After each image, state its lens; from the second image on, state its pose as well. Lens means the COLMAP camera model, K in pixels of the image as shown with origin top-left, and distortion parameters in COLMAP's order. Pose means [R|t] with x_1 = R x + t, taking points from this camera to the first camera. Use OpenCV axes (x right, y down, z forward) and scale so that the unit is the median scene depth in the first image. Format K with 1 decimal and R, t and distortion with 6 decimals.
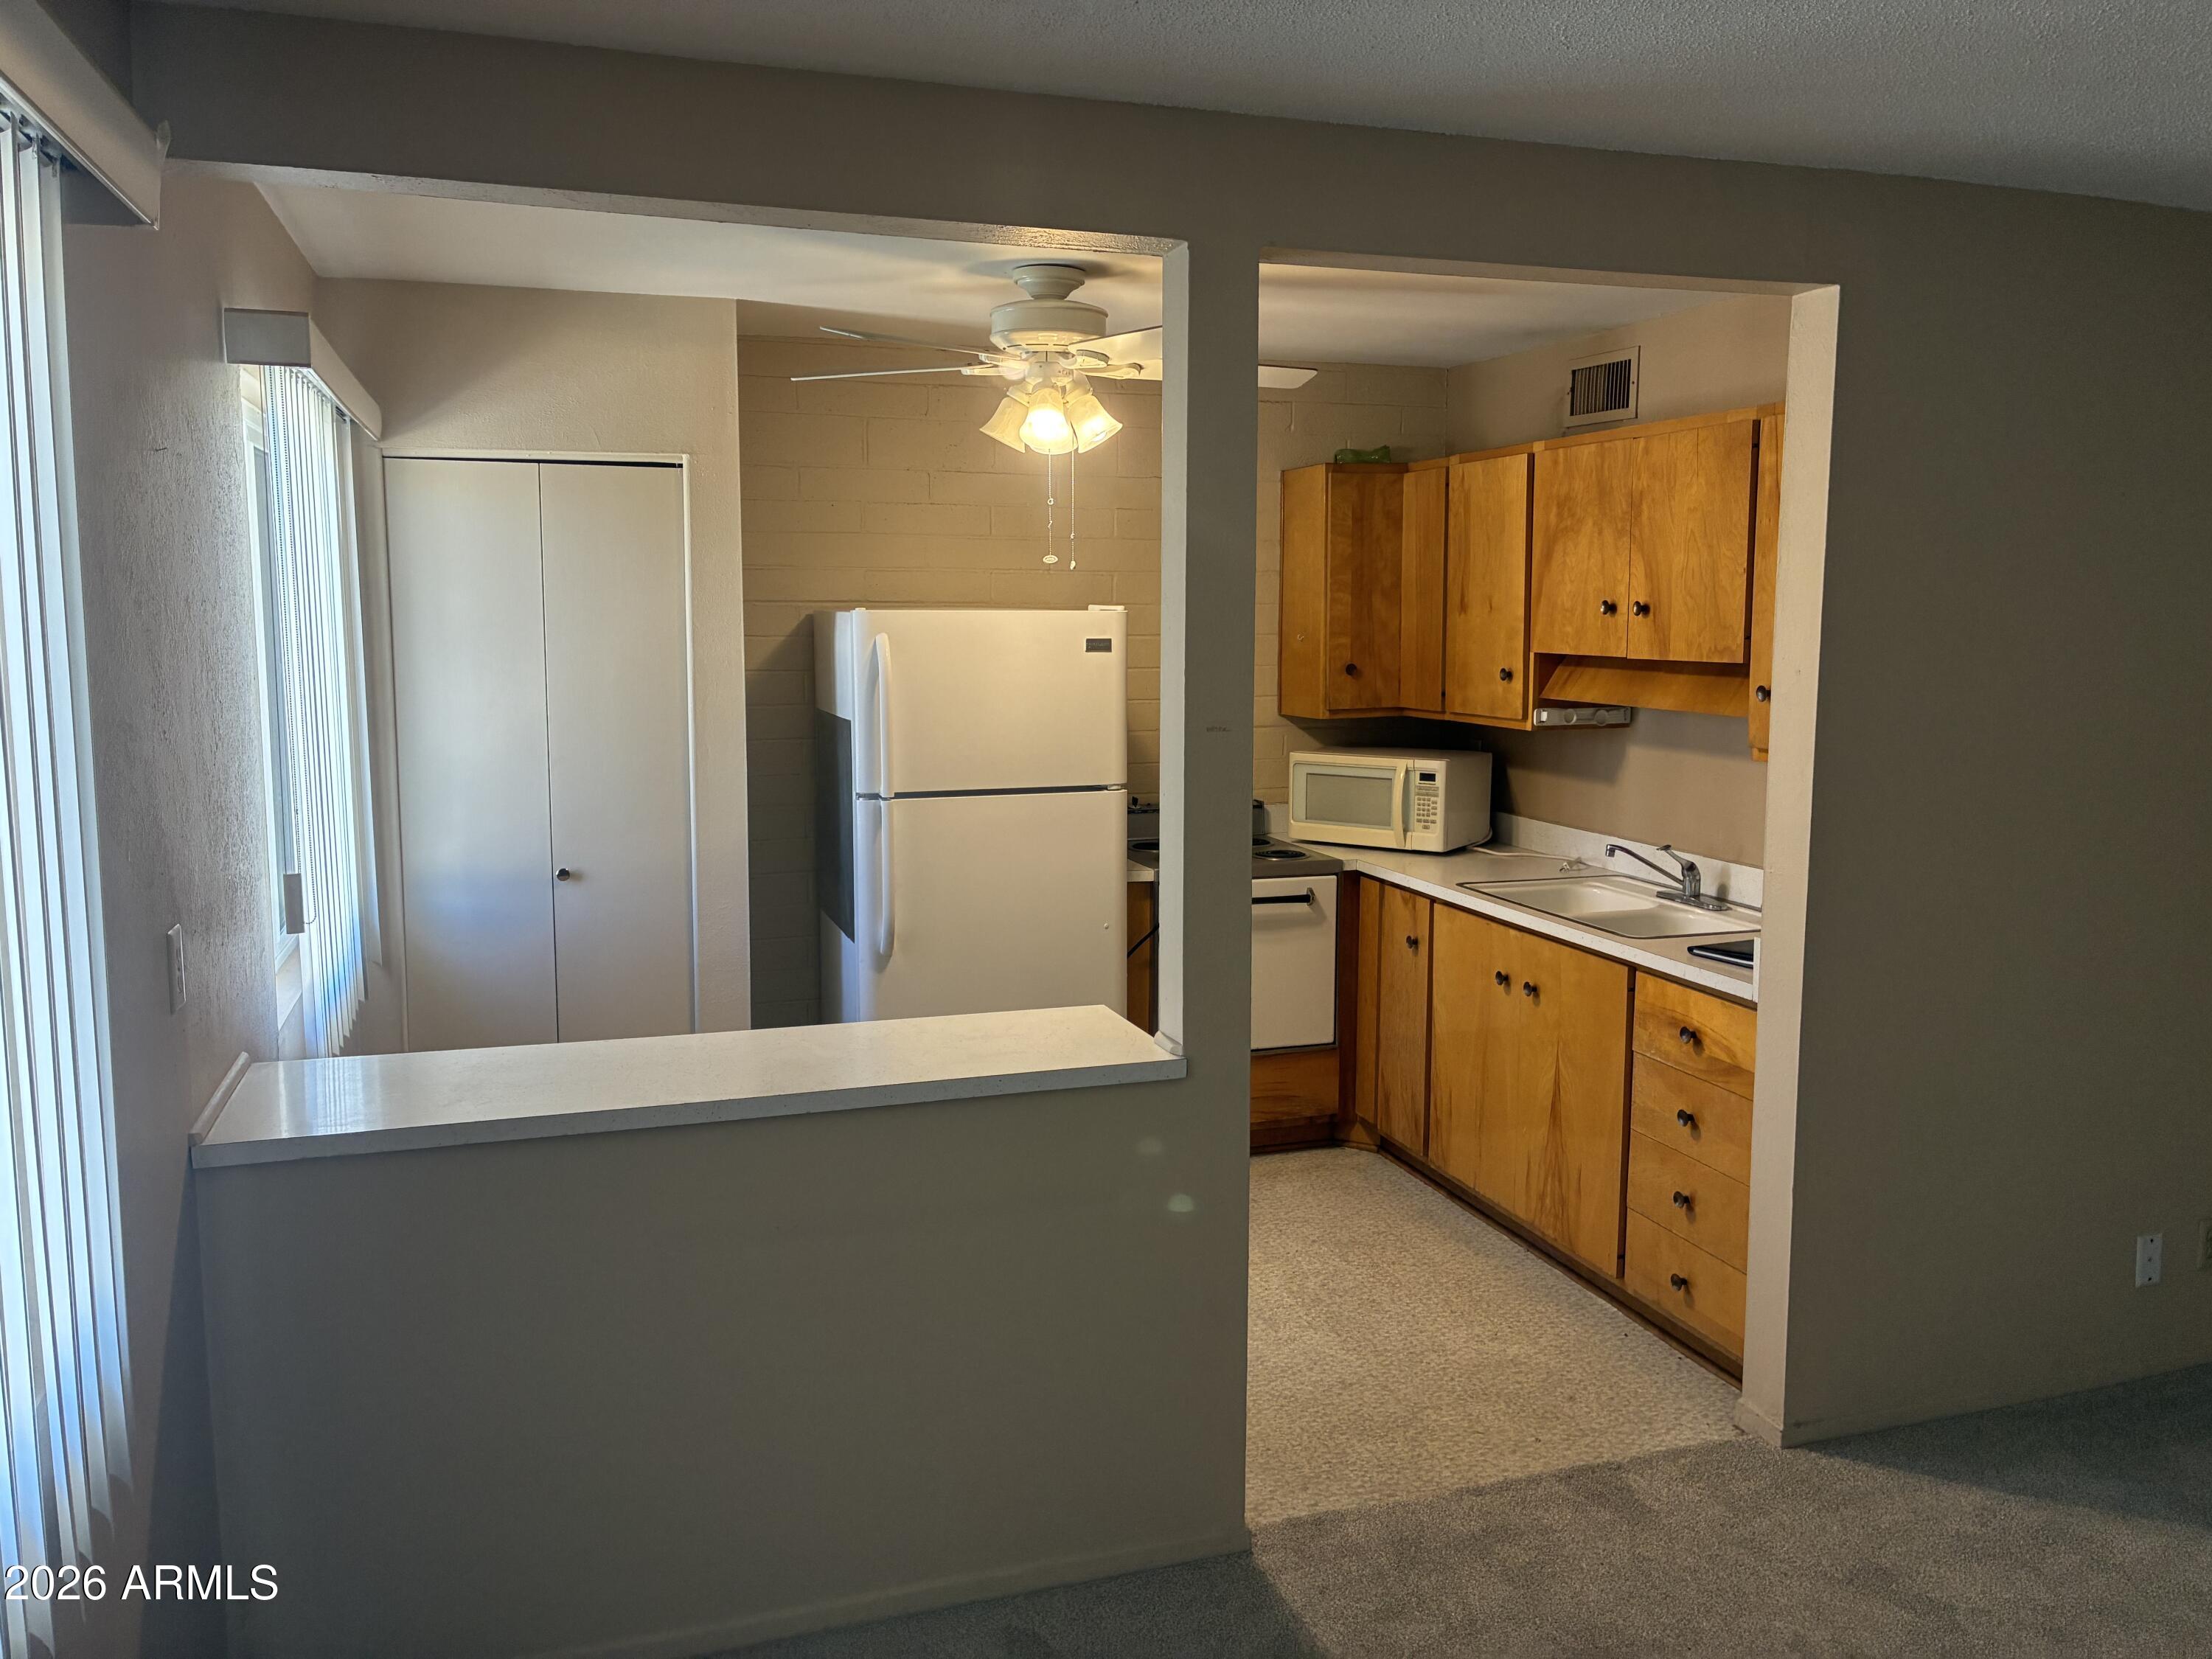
lens RADIAL K [[1691.8, 0, 1103.5], [0, 1691.8, 823.3], [0, 0, 1]] dist [0.045896, -0.024006]
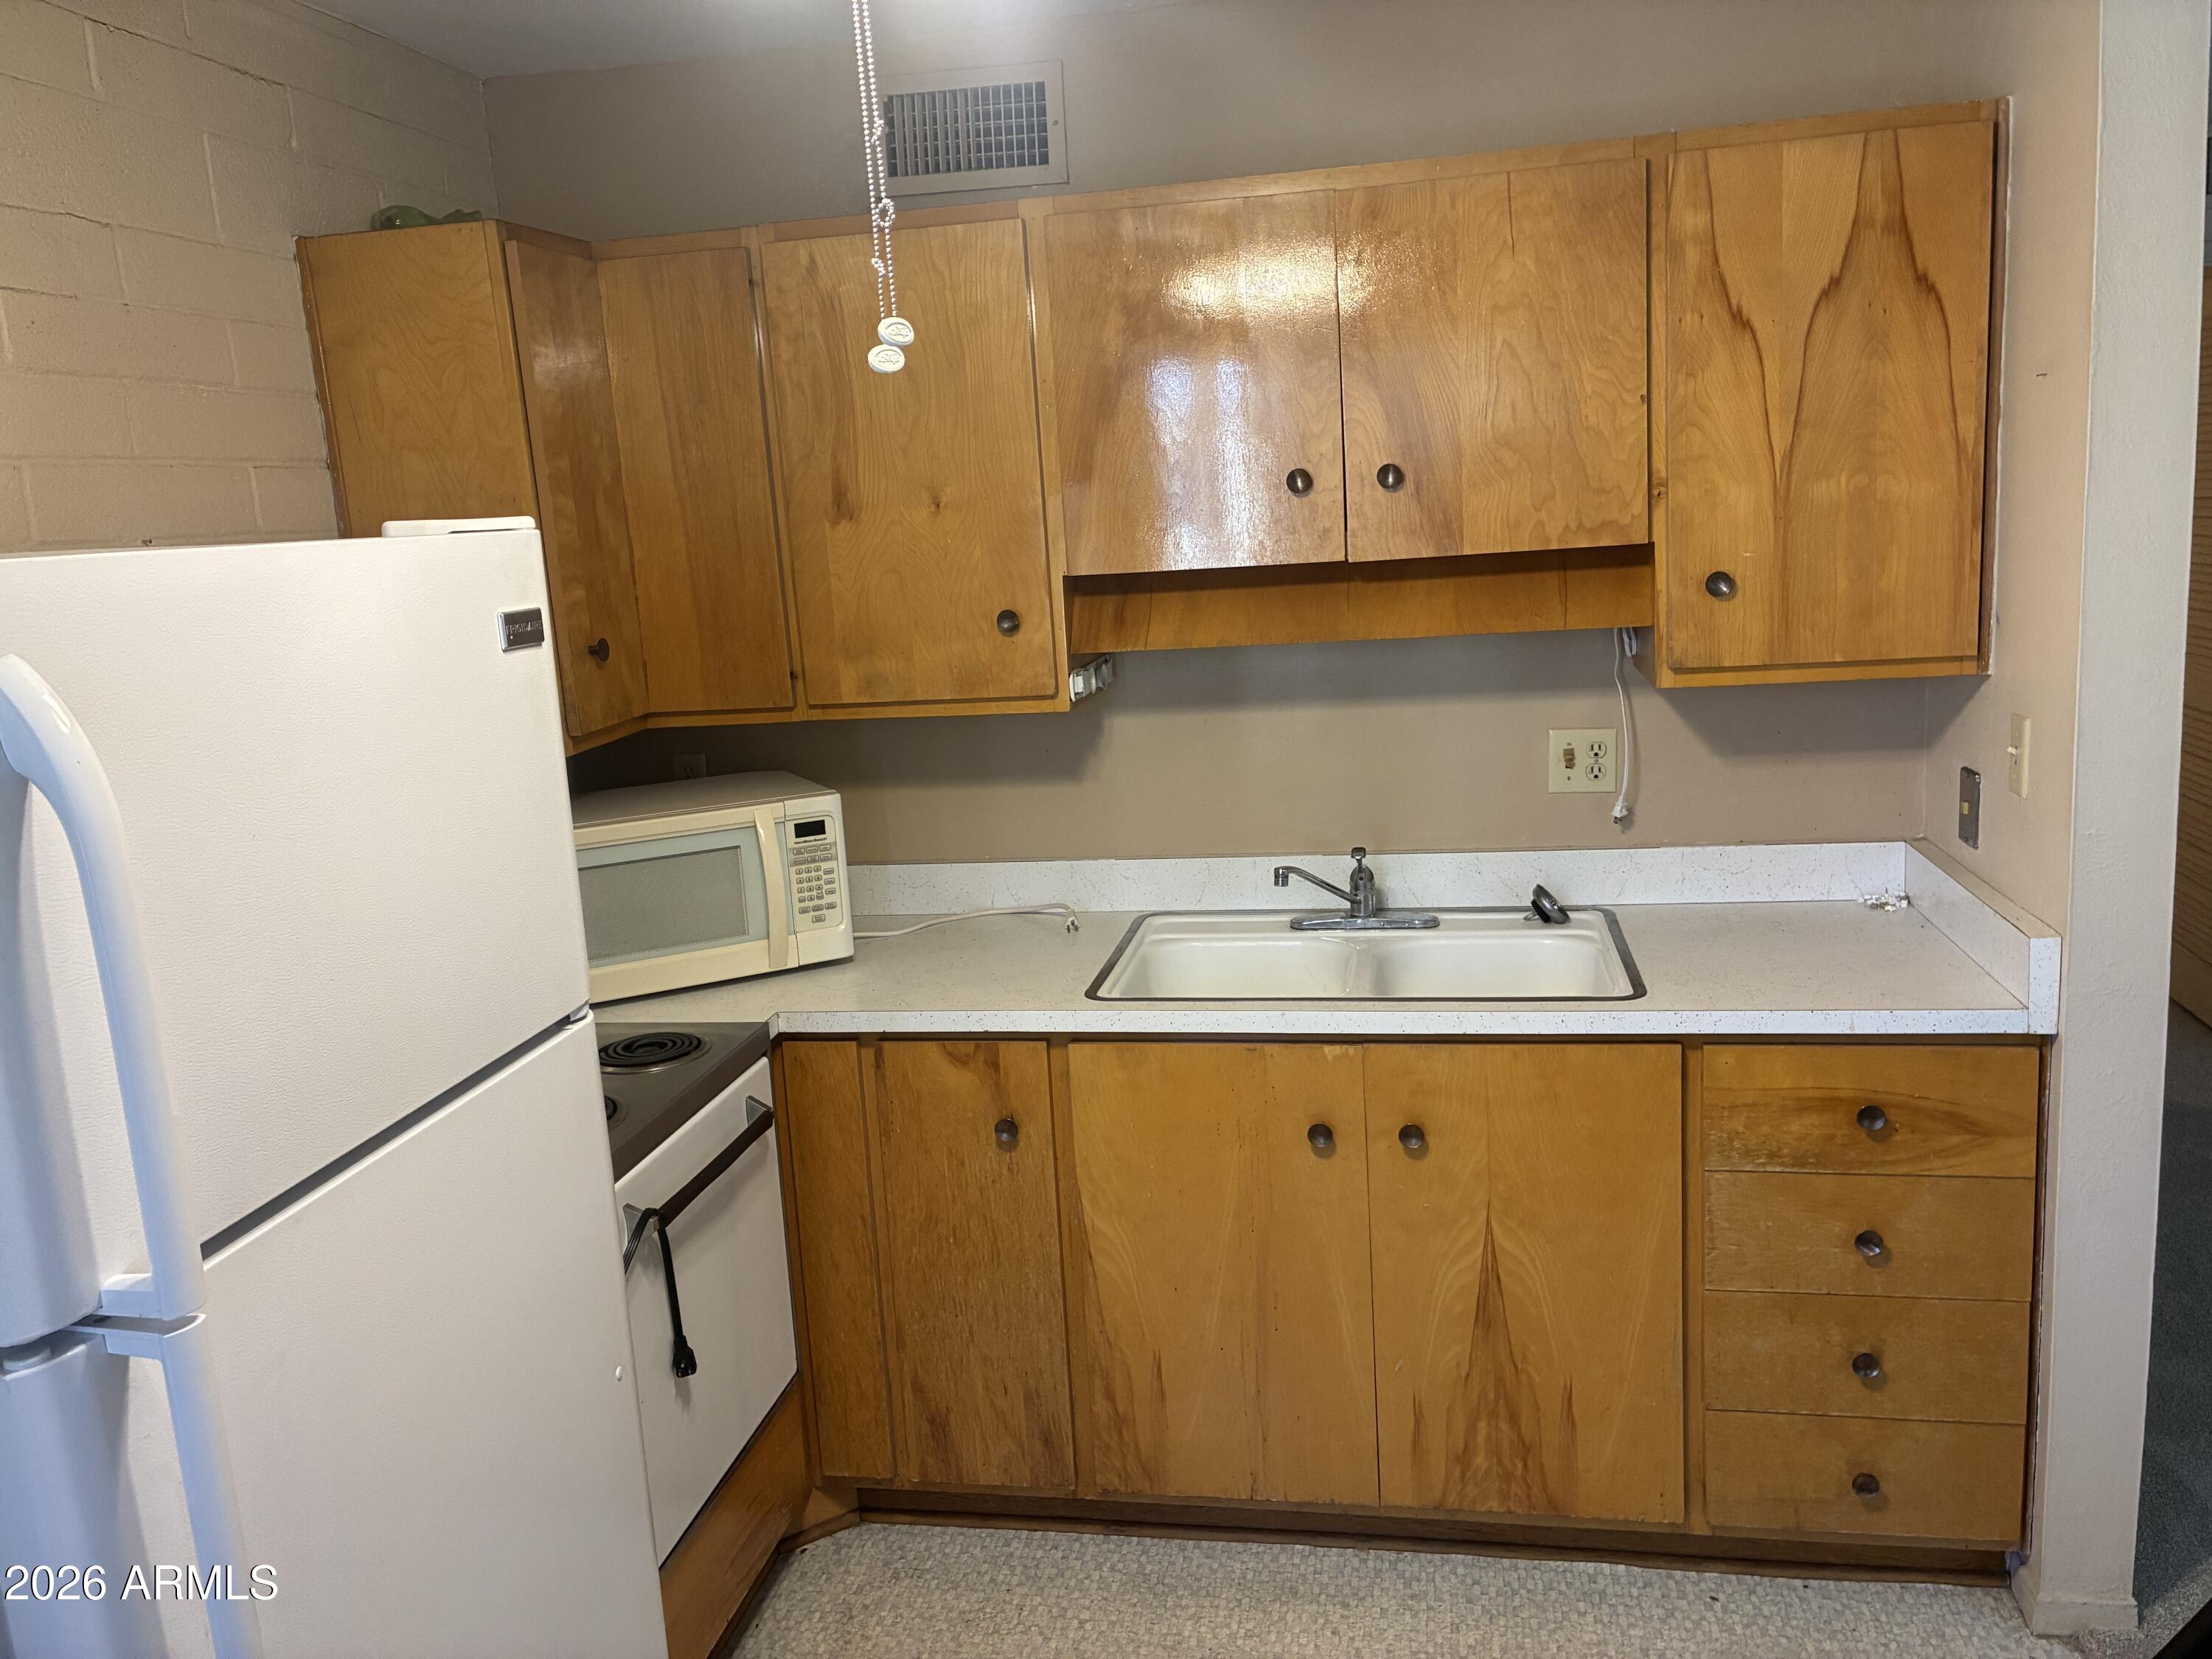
lens RADIAL K [[1691.8, 0, 1111.9], [0, 1691.8, 826.8], [0, 0, 1]] dist [0.045896, -0.024006]
pose [[0.483781, -0.194099, 0.853394, -0.257305], [0.174754, 0.976884, 0.123119, -0.088822], [-0.857565, 0.089572, 0.506517, 0.731420]]
